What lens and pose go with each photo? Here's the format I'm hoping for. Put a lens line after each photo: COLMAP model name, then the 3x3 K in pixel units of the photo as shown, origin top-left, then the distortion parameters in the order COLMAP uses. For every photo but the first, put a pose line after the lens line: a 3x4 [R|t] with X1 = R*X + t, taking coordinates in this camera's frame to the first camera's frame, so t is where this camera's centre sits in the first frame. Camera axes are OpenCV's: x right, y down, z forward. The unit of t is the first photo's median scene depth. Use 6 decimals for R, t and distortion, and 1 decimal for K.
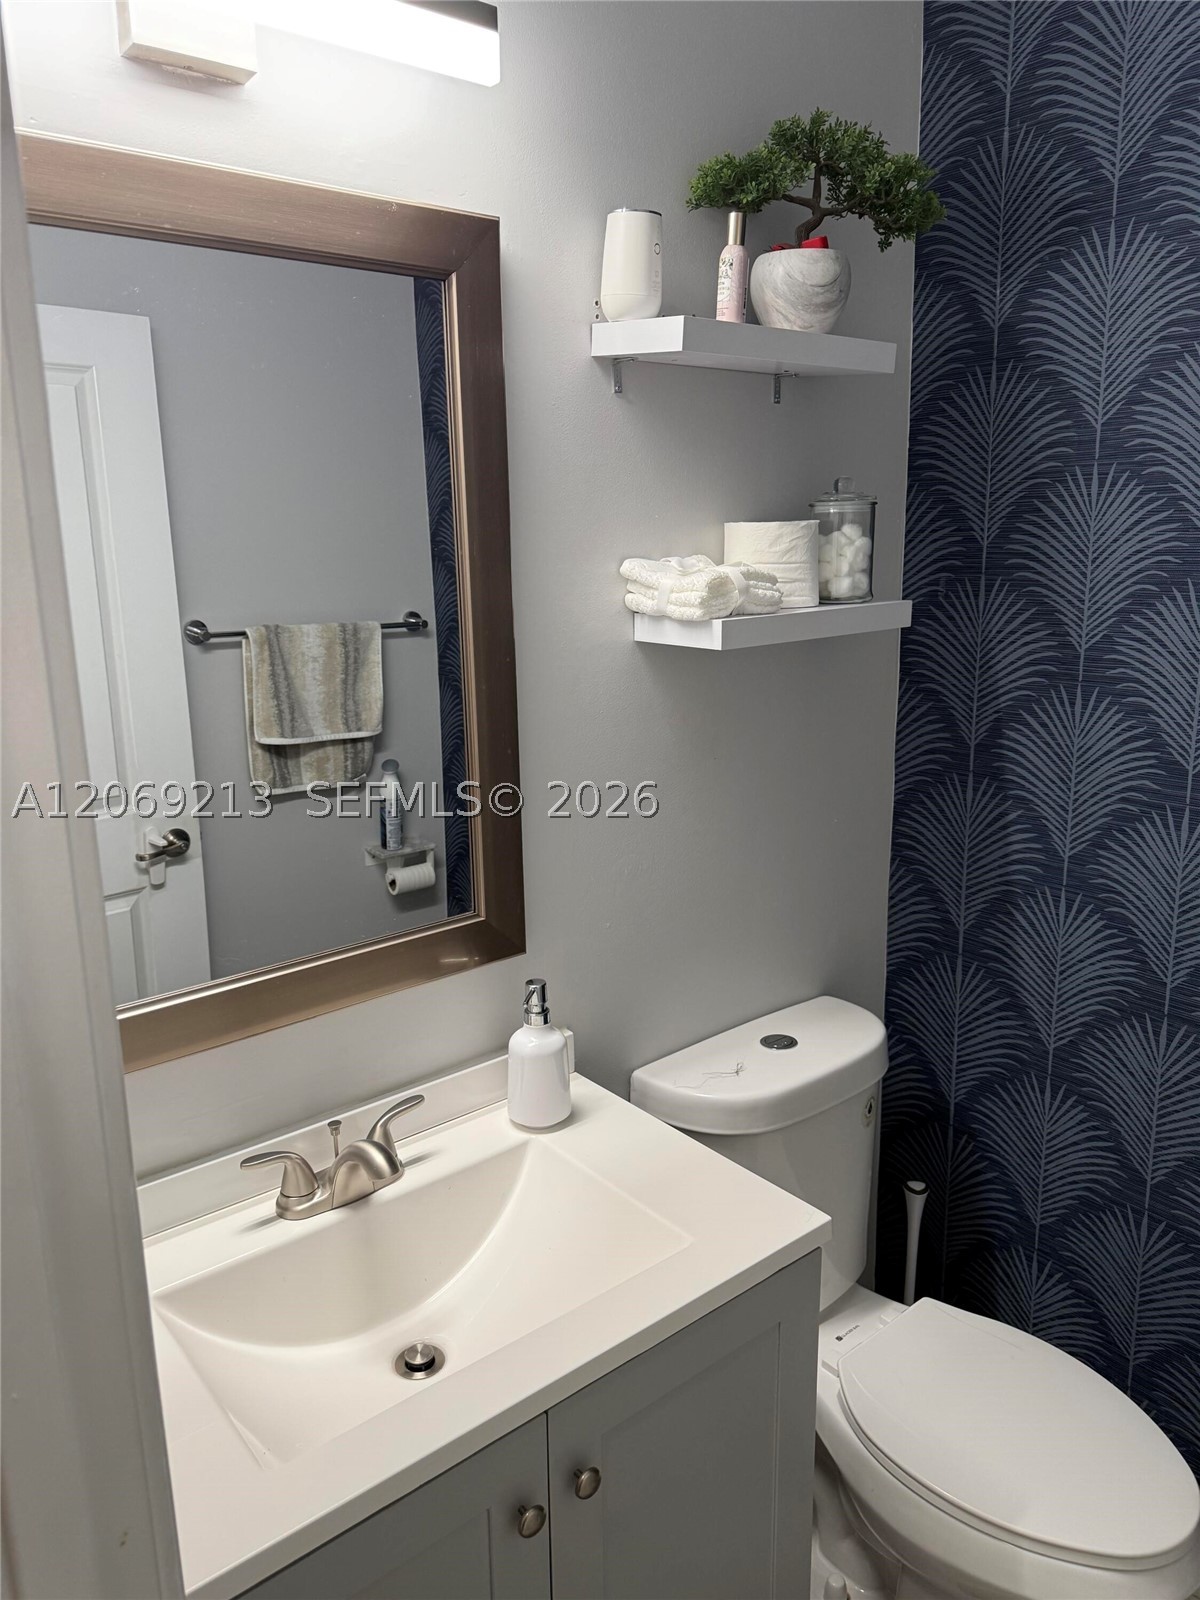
lens RADIAL K [[1146.5, 0, 588.2], [0, 1146.5, 797.3], [0, 0, 1]] dist [0.015001, -0.019232]
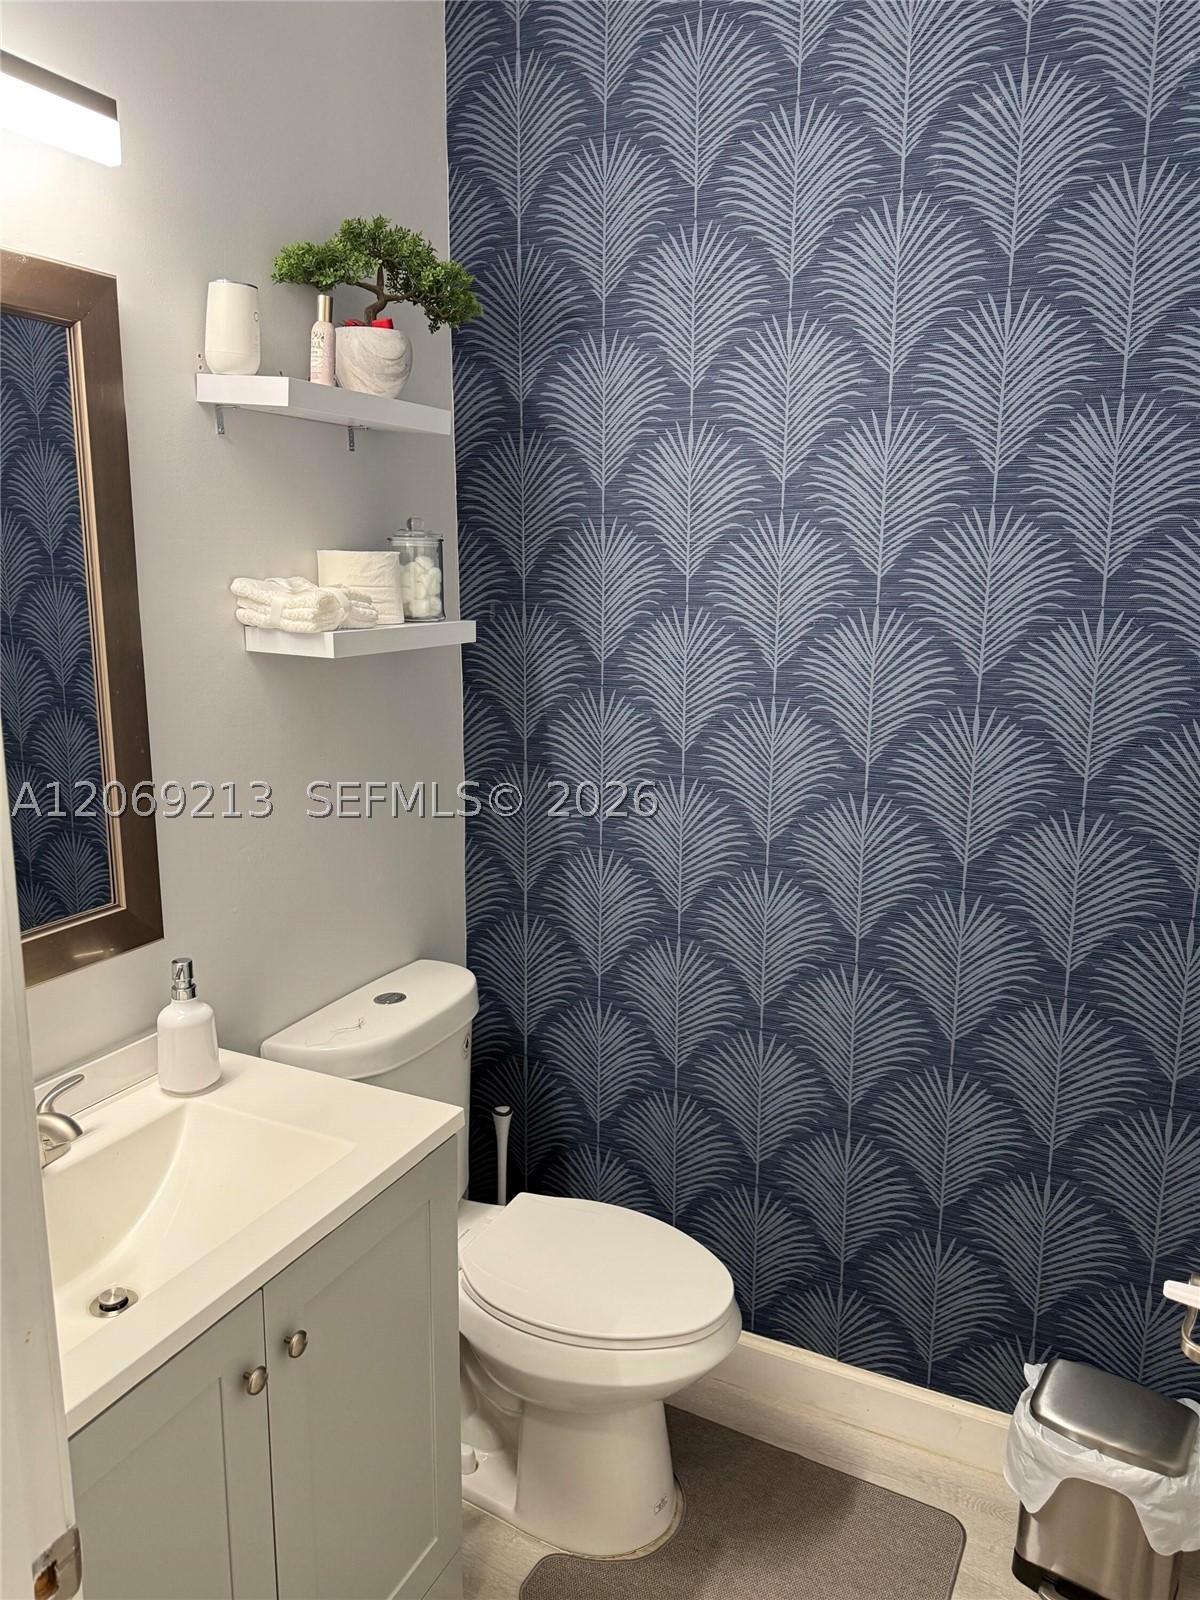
lens RADIAL K [[1146.5, 0, 604.1], [0, 1146.5, 805.1], [0, 0, 1]] dist [0.015001, -0.019232]
pose [[0.905488, -0.059539, 0.420174, -0.119520], [0.067245, 0.997730, -0.003534, 0.038599], [-0.419010, 0.031455, 0.907437, -0.162077]]
